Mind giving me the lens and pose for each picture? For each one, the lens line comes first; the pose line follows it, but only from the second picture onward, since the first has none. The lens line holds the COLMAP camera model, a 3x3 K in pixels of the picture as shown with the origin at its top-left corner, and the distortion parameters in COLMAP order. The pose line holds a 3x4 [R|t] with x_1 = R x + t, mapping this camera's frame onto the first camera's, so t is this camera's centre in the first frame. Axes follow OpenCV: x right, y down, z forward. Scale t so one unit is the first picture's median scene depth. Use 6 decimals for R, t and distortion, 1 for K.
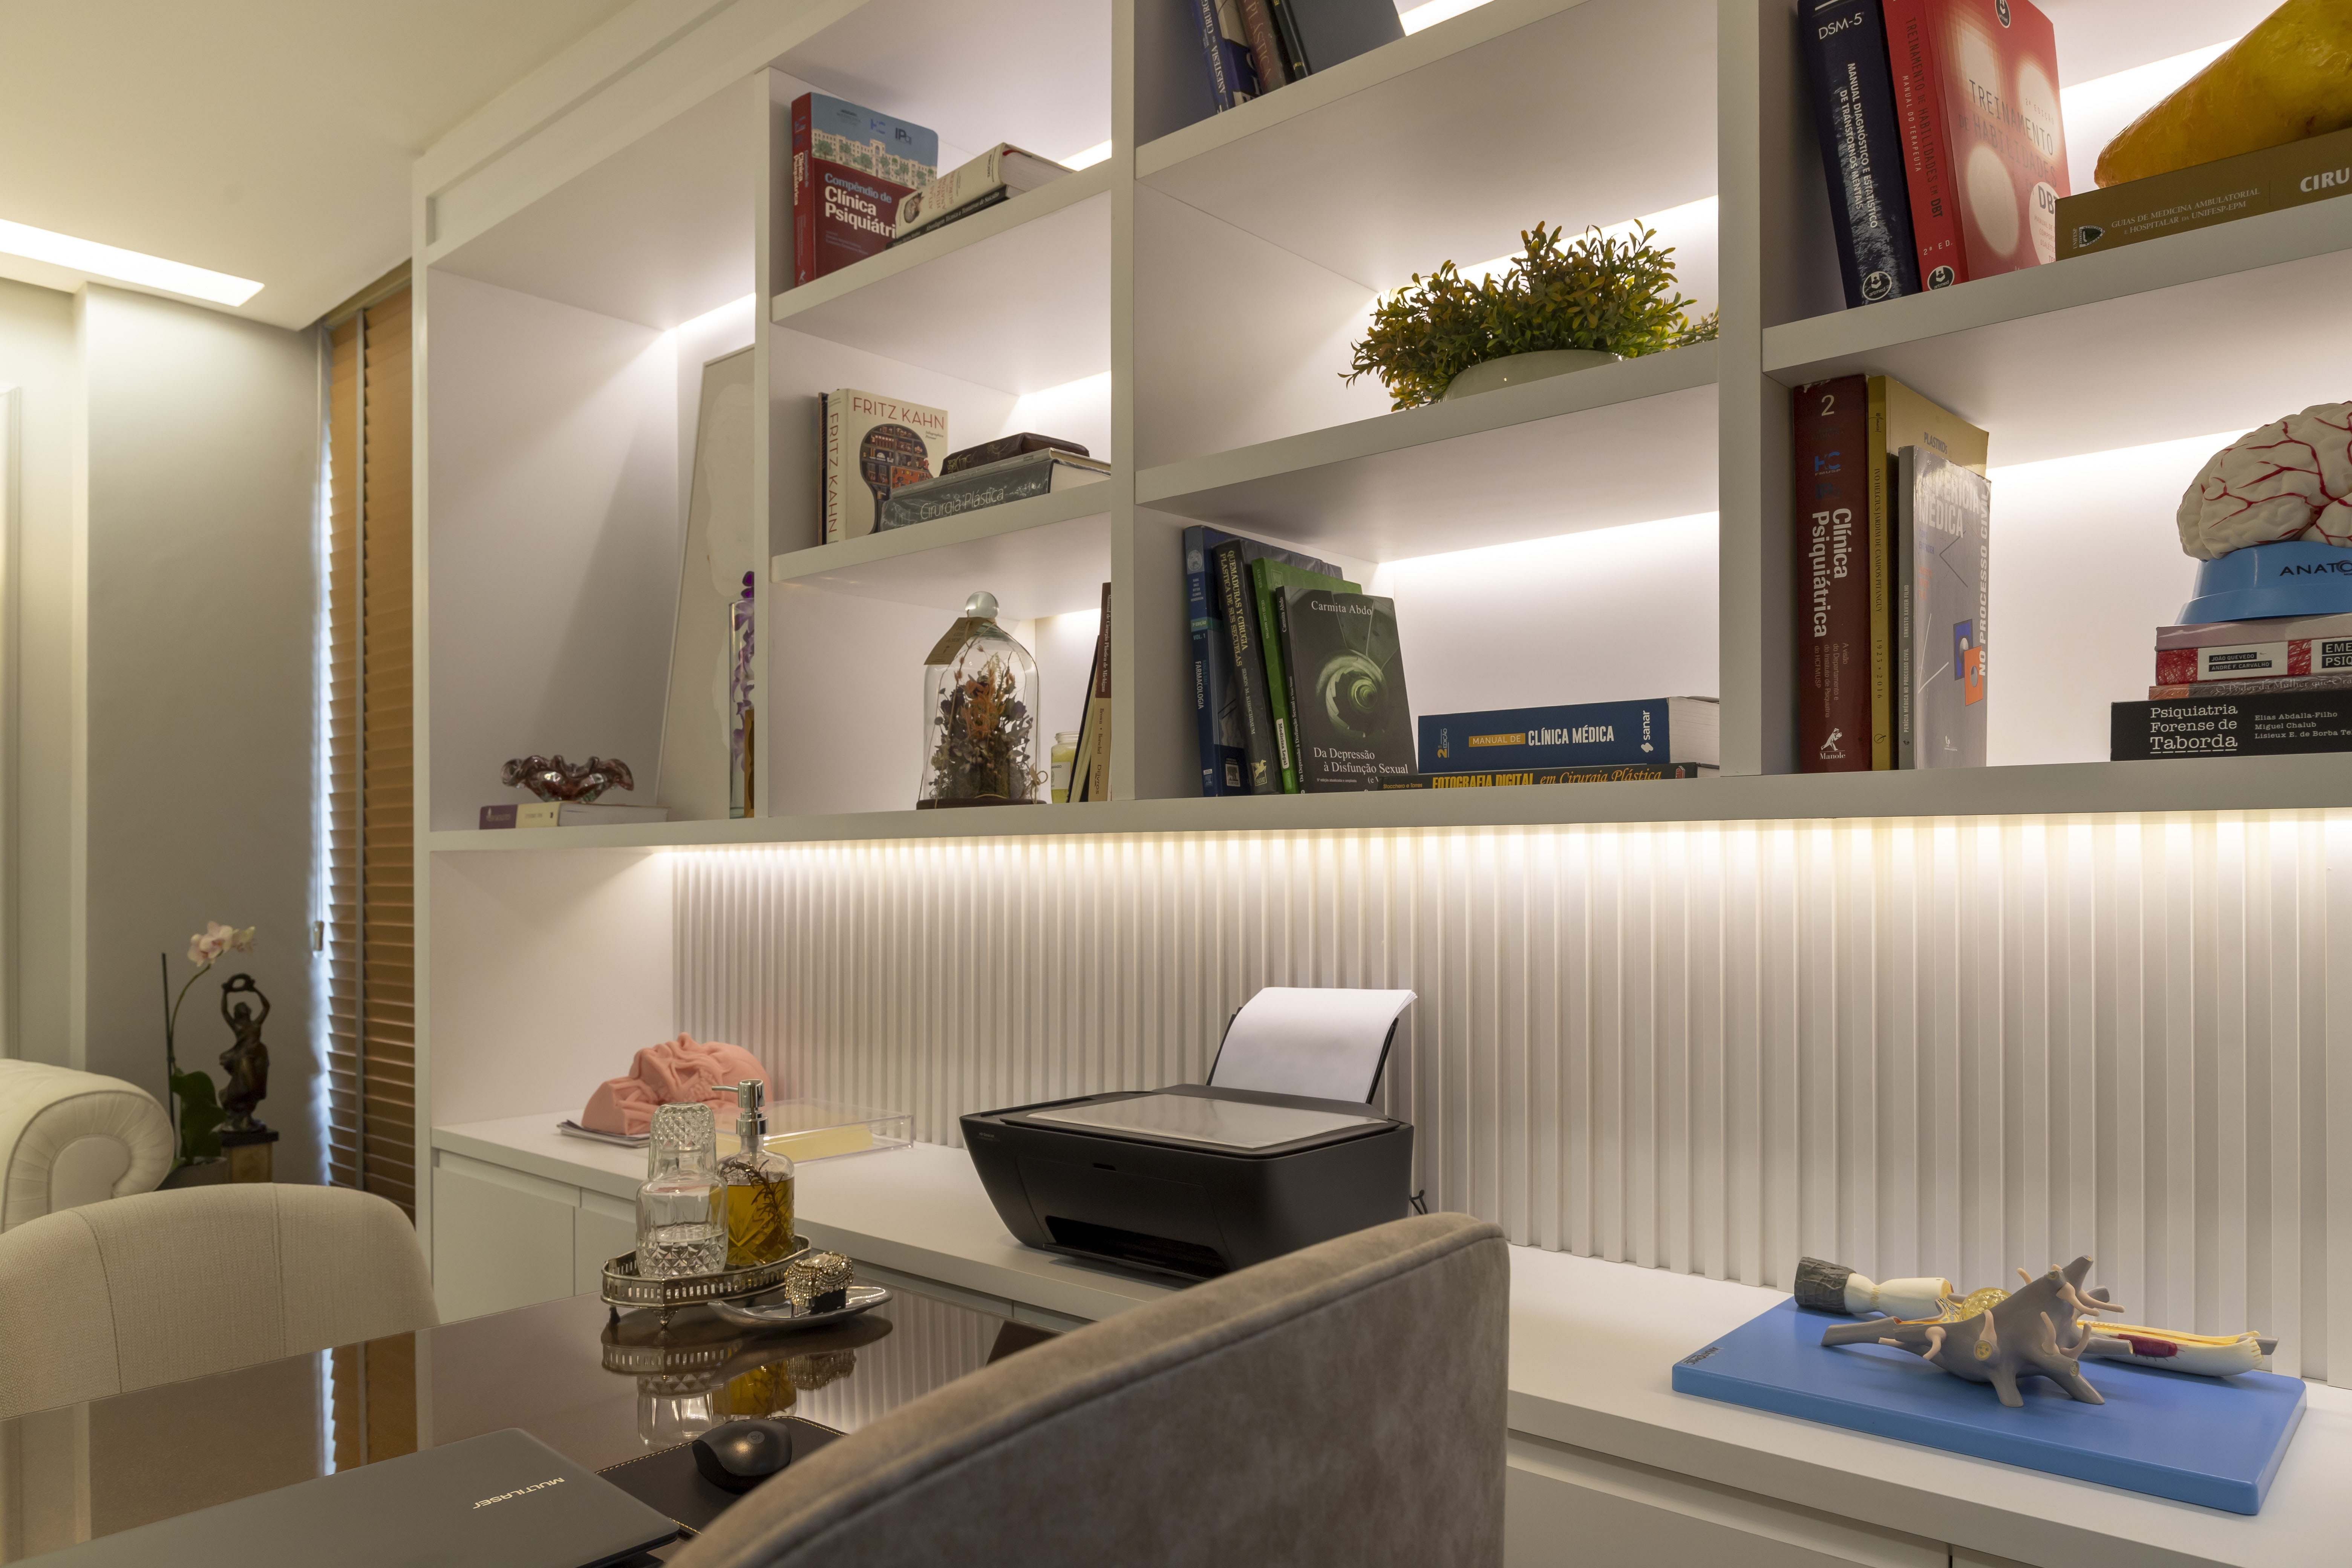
lens RADIAL K [[1531.4, 0, 1090.4], [0, 1531.4, 843.7], [0, 0, 1]] dist [0.009766, 0.003860]
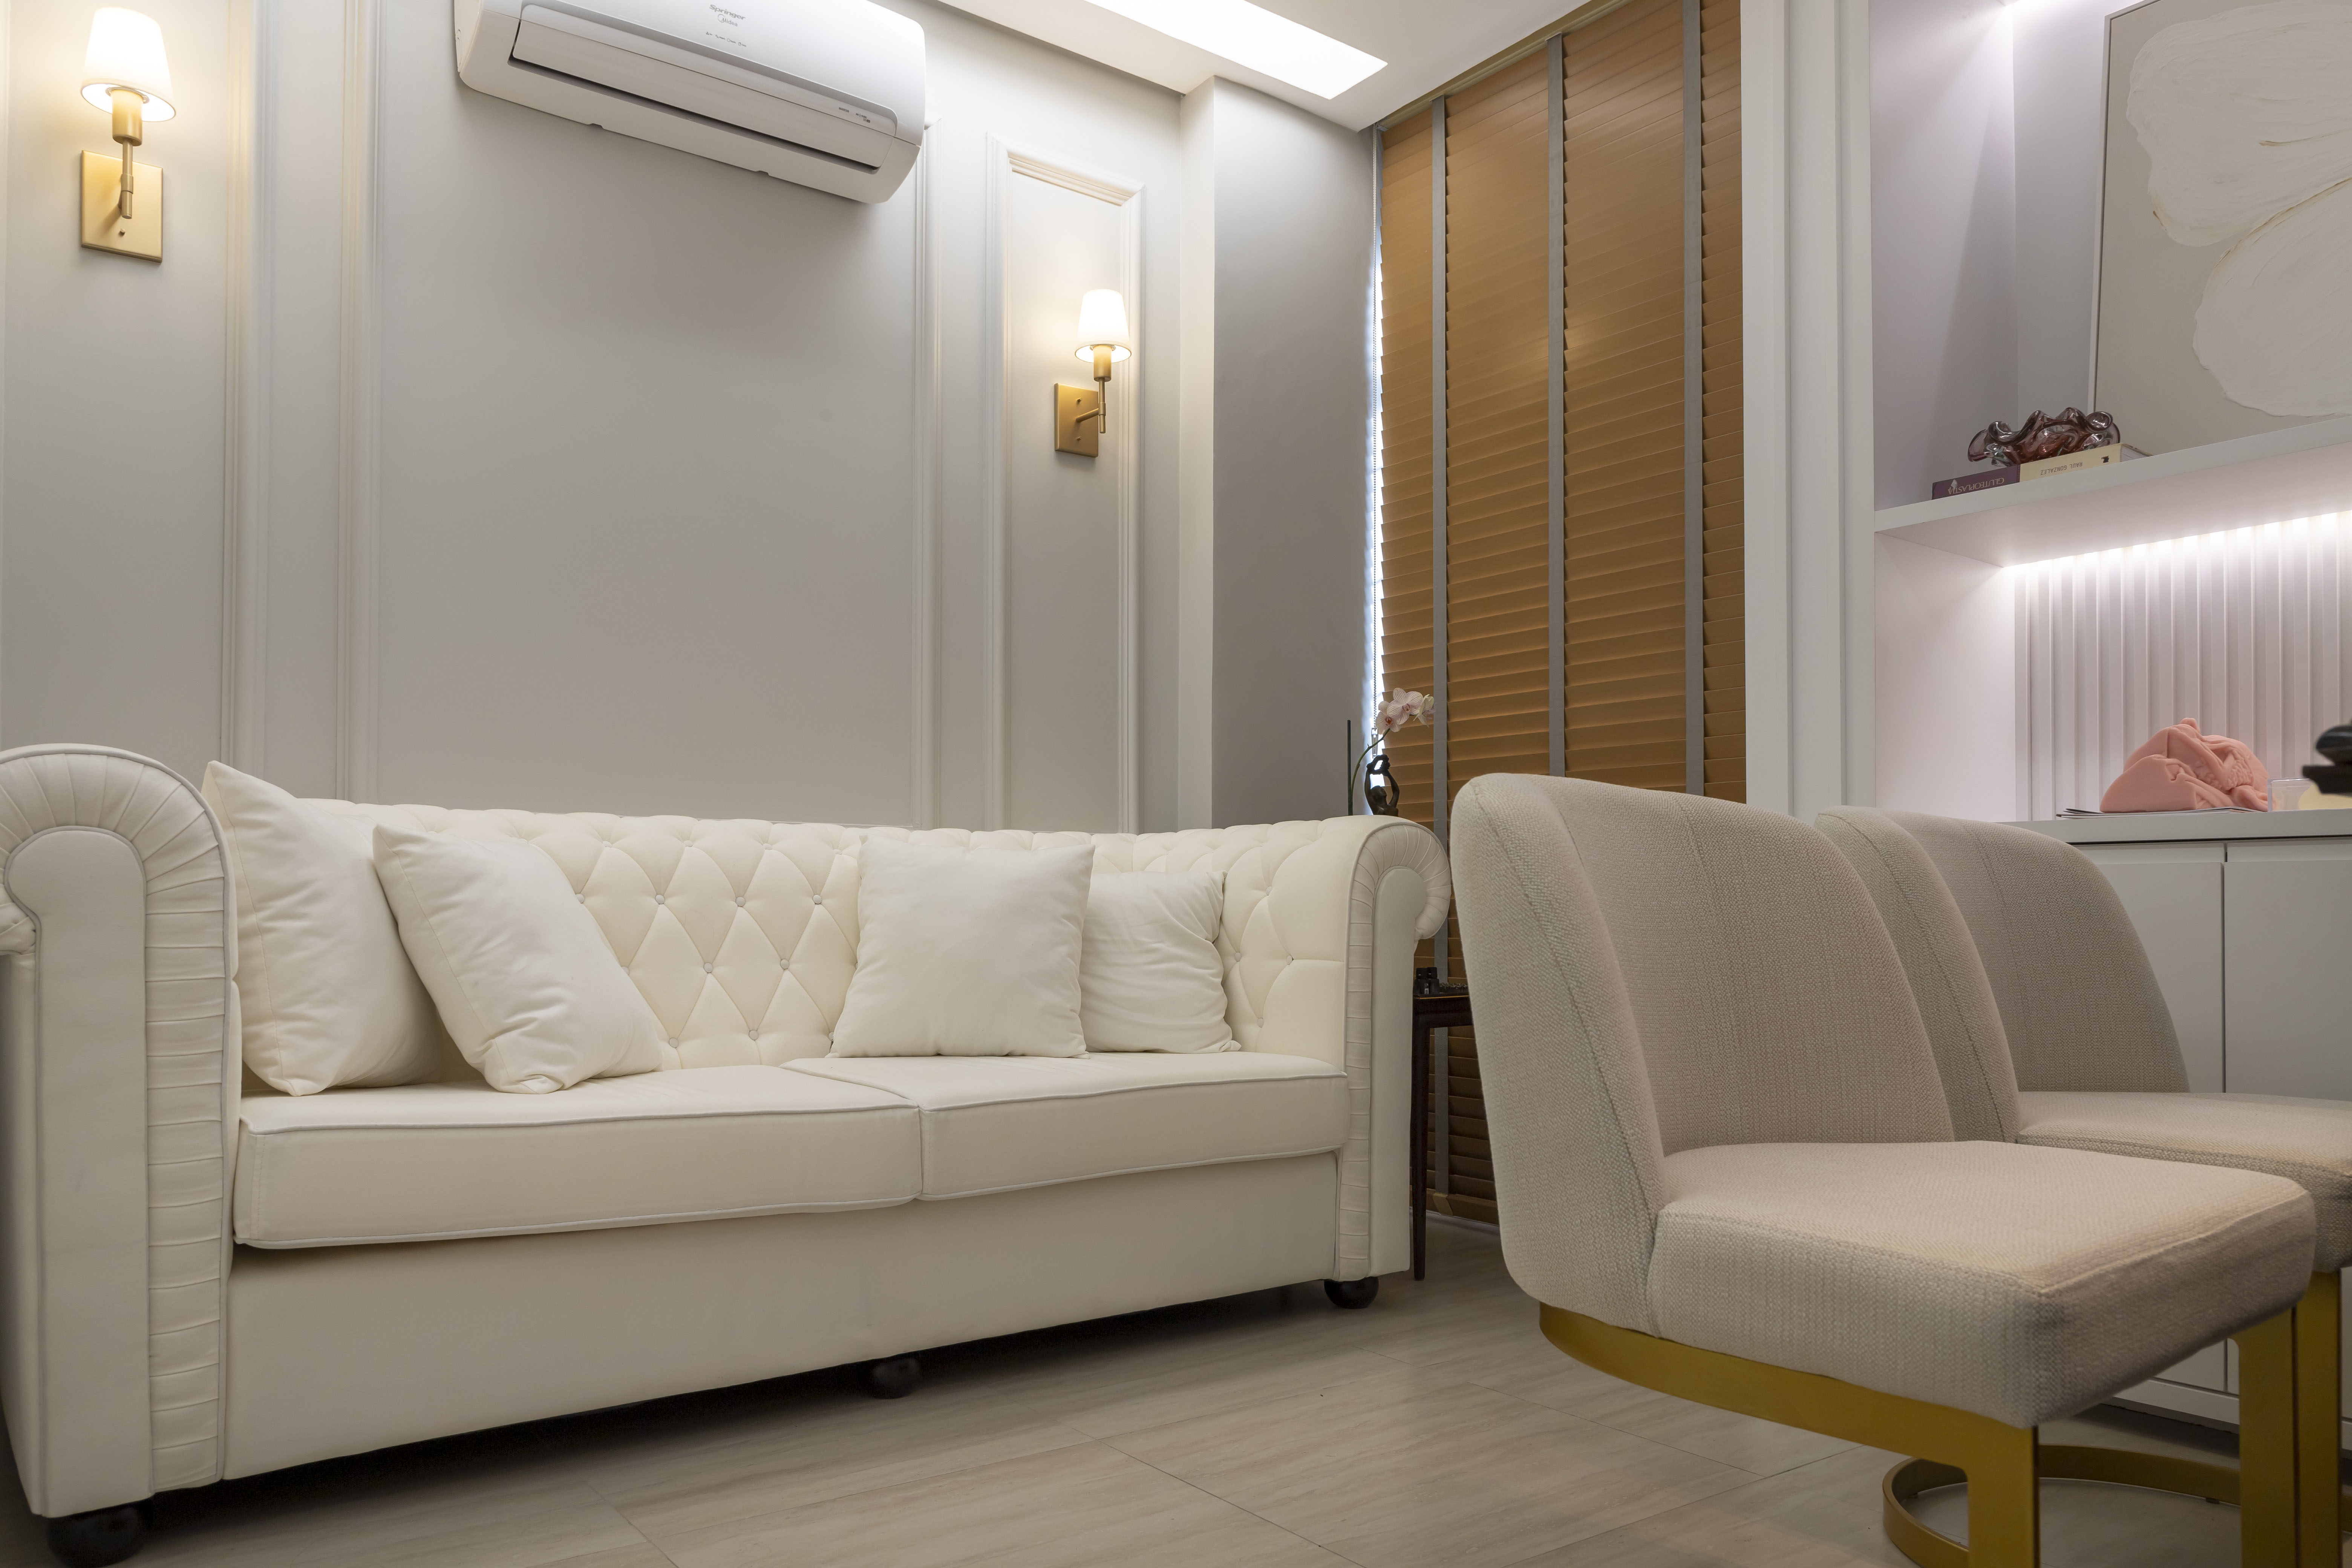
lens RADIAL K [[1555.4, 0, 1188.3], [0, 1555.4, 857.8], [0, 0, 1]] dist [-0.002607, 0.000031]
pose [[0.985493, 0.003408, -0.169679, -0.915816], [-0.004106, 0.999984, -0.003761, 0.280767], [0.169664, 0.004403, 0.985492, -0.005813]]
